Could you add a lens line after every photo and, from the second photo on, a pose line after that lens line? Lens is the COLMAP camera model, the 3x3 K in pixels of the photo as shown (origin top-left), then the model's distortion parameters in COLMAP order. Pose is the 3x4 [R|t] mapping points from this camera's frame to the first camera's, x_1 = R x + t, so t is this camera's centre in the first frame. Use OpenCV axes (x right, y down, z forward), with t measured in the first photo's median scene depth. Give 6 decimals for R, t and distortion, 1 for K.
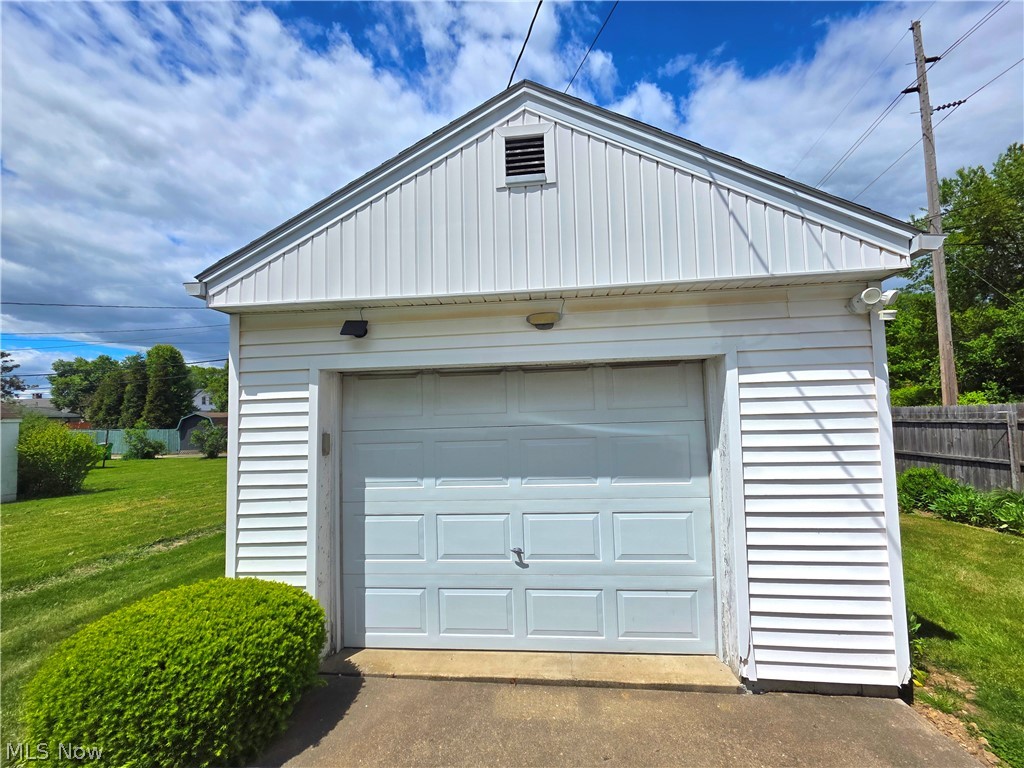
lens RADIAL K [[407.2, 0, 511.3], [0, 407.2, 394.5], [0, 0, 1]] dist [-0.001425, 0.000229]
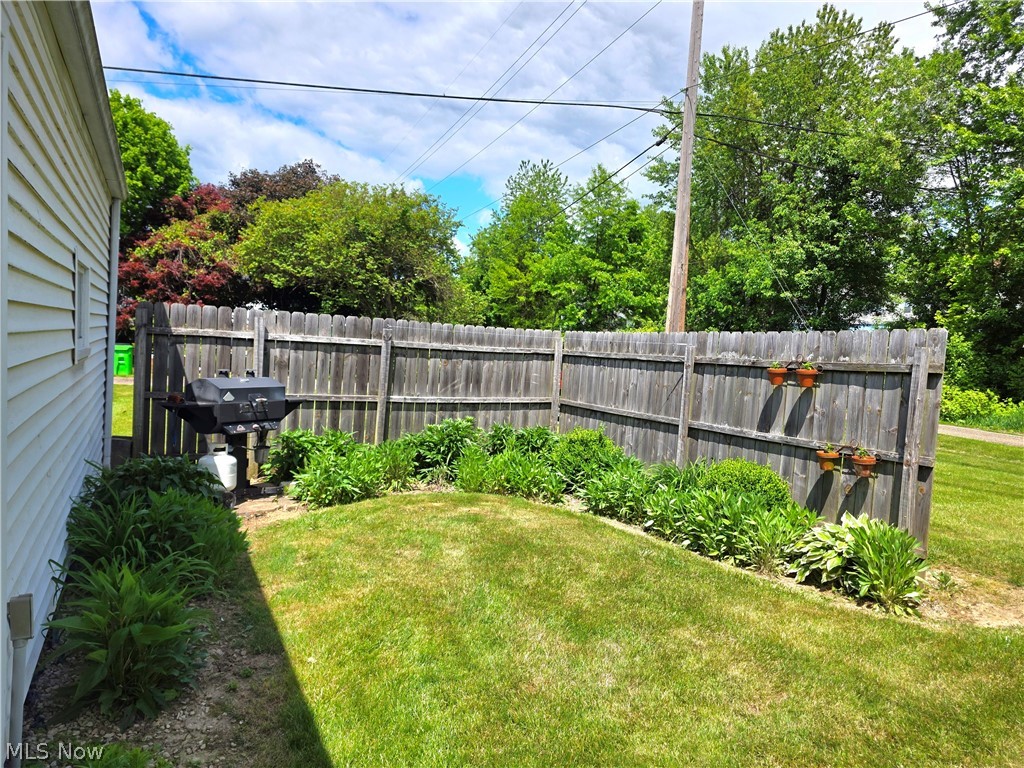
lens RADIAL K [[700.8, 0, 512.6], [0, 700.8, 382.8], [0, 0, 1]] dist [0.007229, 0.002206]
pose [[0.831226, 0.047120, 0.553934, 0.381239], [-0.111969, 0.990173, 0.083790, 0.040733], [-0.544542, -0.131671, 0.828334, 0.224334]]
